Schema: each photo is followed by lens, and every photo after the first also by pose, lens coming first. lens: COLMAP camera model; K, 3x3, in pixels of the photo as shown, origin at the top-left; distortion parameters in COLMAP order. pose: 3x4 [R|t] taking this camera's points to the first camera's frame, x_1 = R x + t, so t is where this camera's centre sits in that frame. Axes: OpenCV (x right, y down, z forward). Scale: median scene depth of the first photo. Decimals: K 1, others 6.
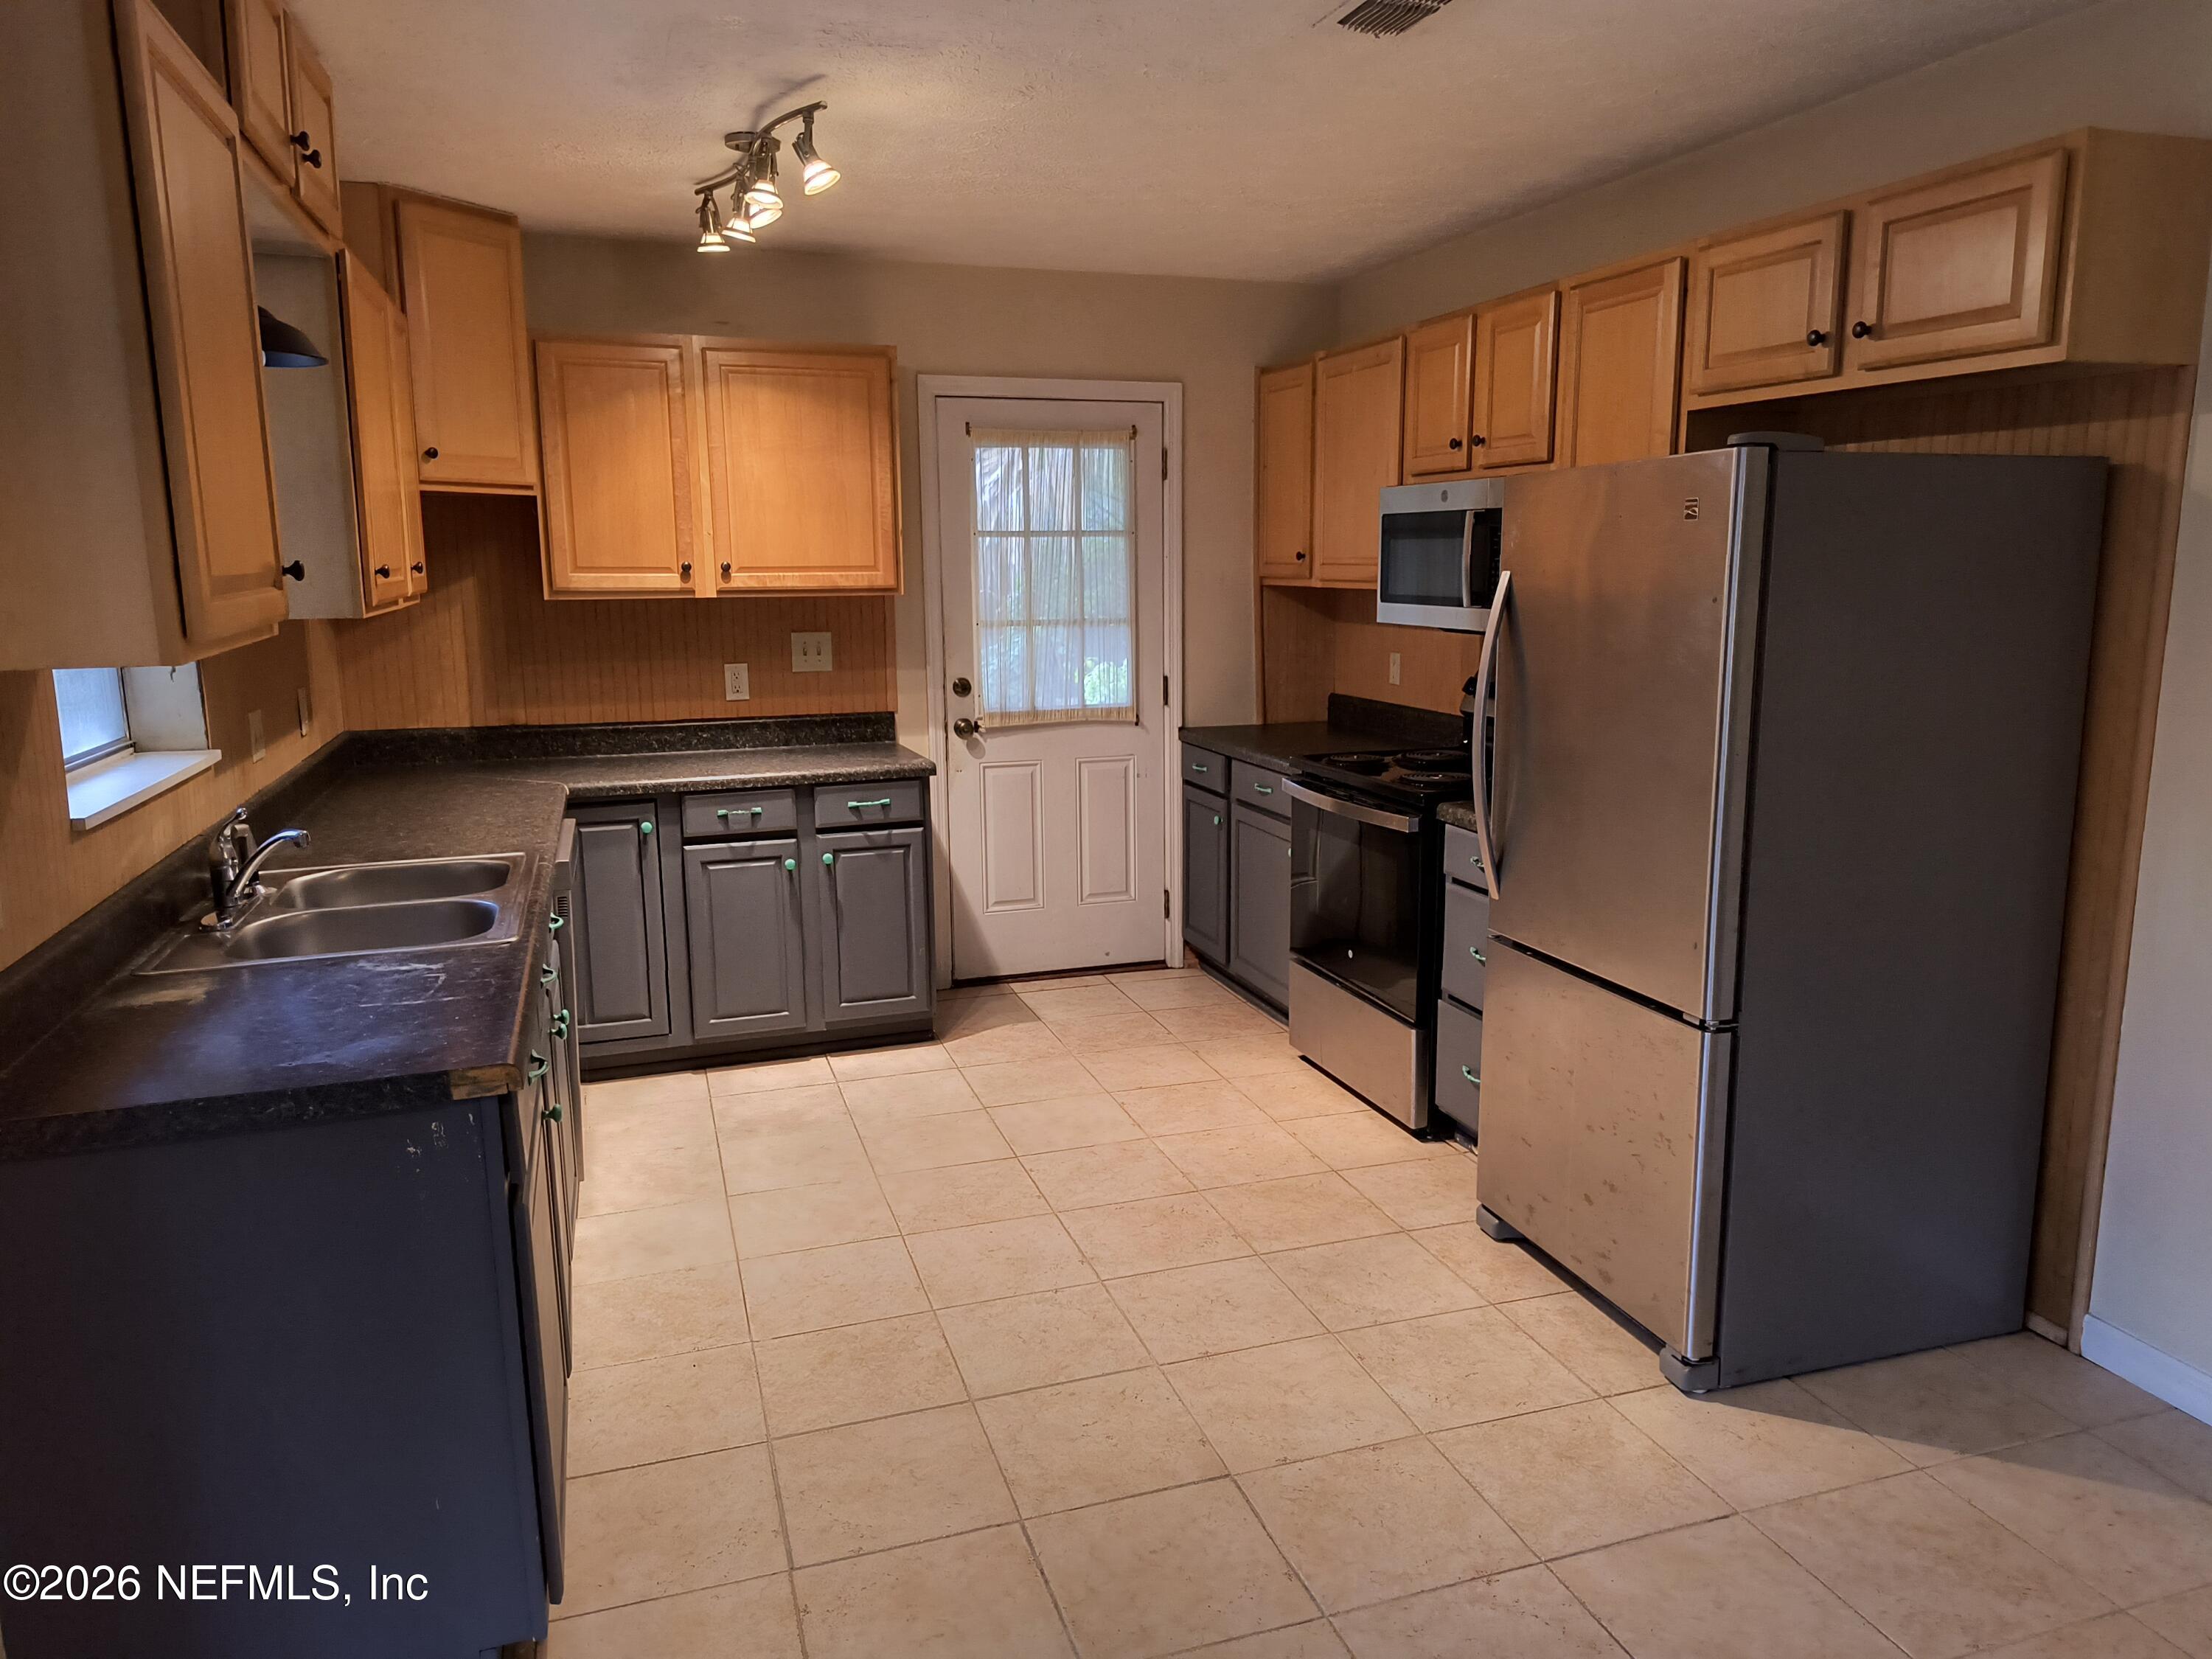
lens RADIAL K [[1518.6, 0, 1106.0], [0, 1518.6, 829.5], [0, 0, 1]] dist [0.058343, -0.080138]
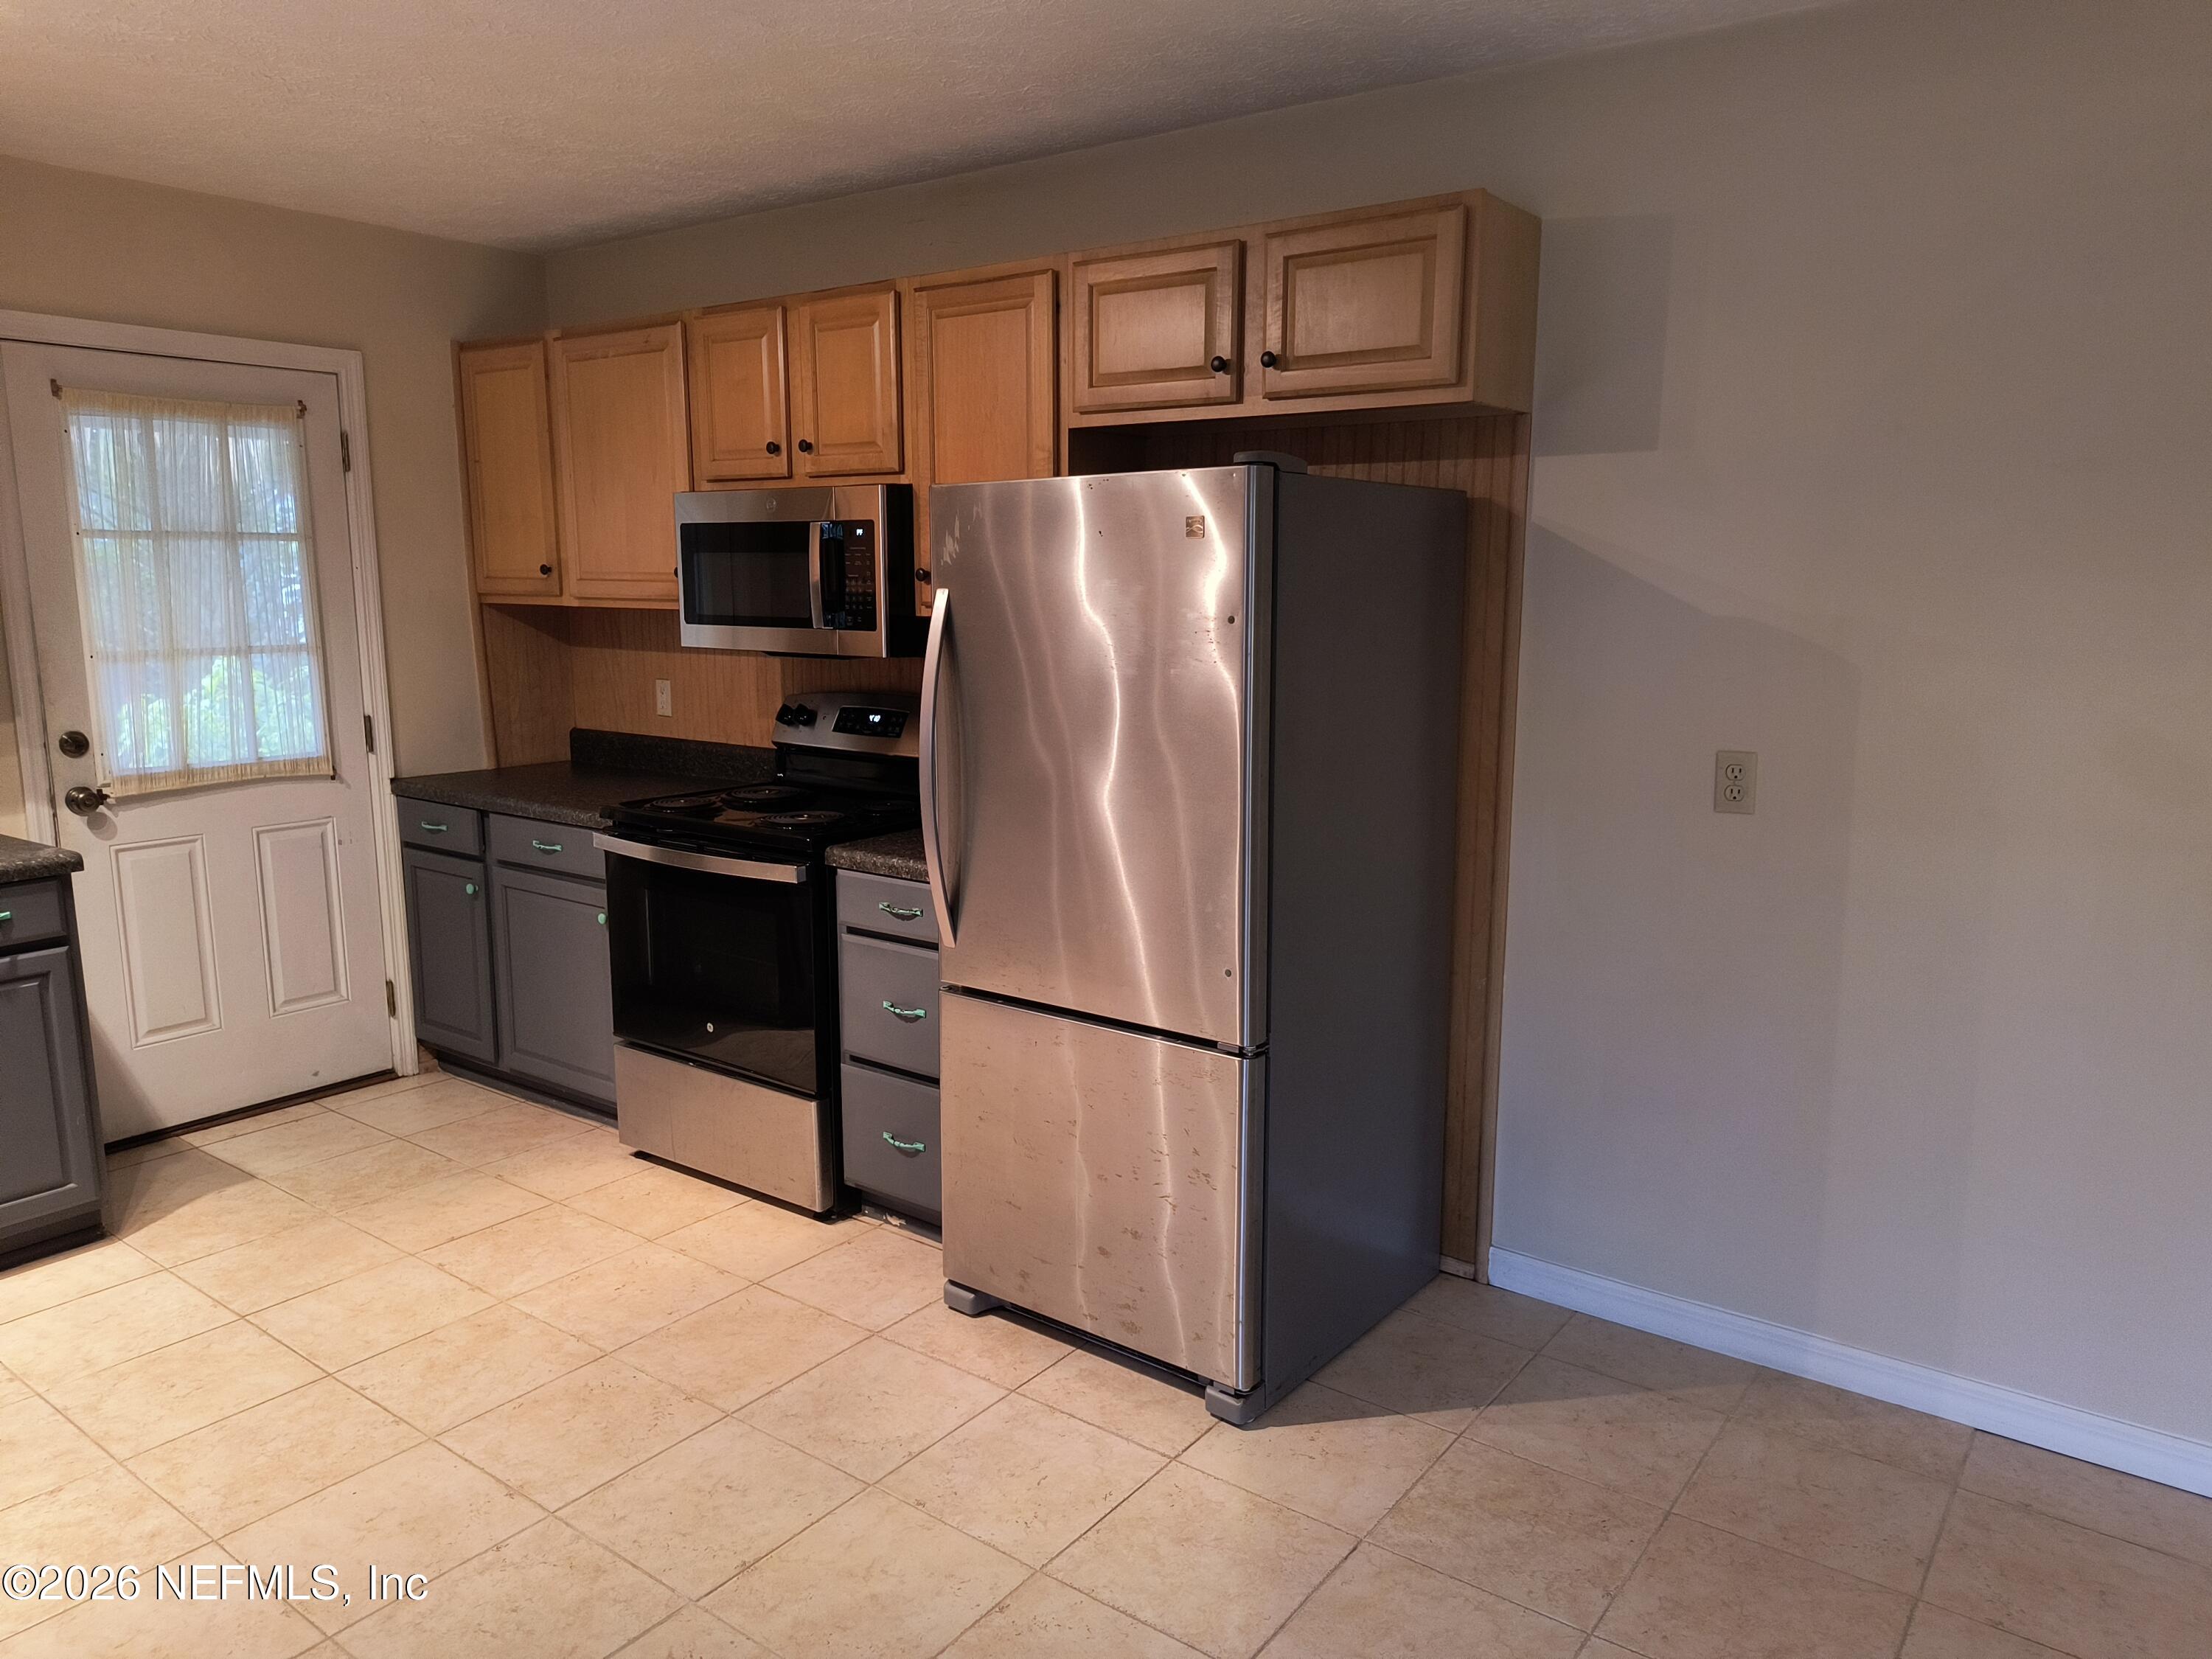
lens RADIAL K [[1518.6, 0, 1106.0], [0, 1518.6, 829.5], [0, 0, 1]] dist [0.058343, -0.080138]
pose [[0.815687, -0.086264, 0.572026, -0.158168], [0.093077, 0.995507, 0.017403, -0.027479], [-0.570957, 0.039047, 0.820051, 0.168106]]
